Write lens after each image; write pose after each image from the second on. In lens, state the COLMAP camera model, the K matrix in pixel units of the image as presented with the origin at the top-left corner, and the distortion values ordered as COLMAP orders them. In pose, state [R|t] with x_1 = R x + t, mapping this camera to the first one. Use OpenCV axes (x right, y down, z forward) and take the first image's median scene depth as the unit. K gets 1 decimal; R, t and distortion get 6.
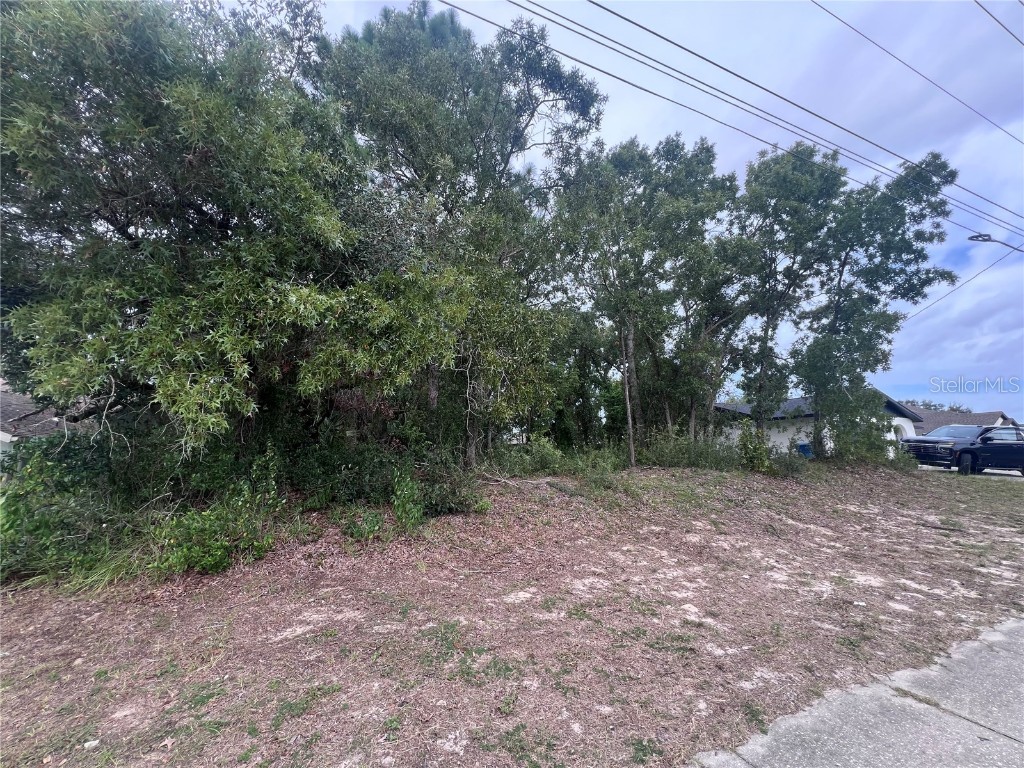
lens RADIAL K [[409.5, 0, 511.8], [0, 409.5, 384.6], [0, 0, 1]] dist [-0.001842, 0.000321]
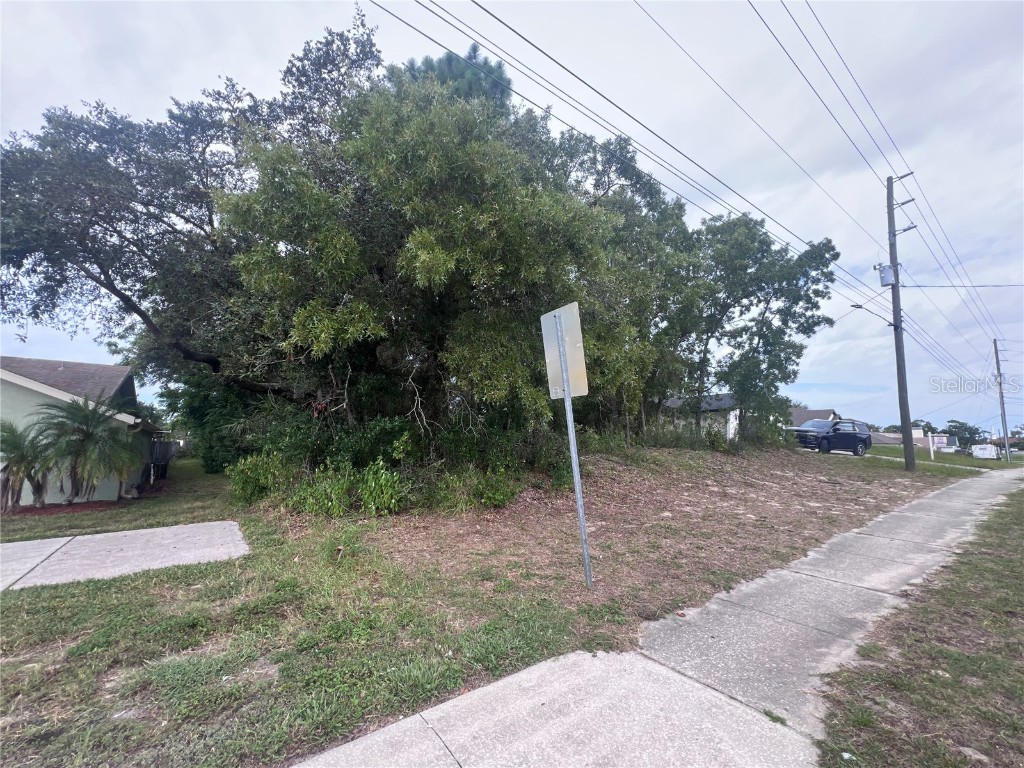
lens RADIAL K [[409.5, 0, 511.9], [0, 409.5, 384.9], [0, 0, 1]] dist [-0.001842, 0.000321]
pose [[0.974353, 0.033638, 0.222498, -0.647448], [-0.040901, 0.998768, 0.028115, -0.042927], [-0.221278, -0.036495, 0.974528, -0.350904]]
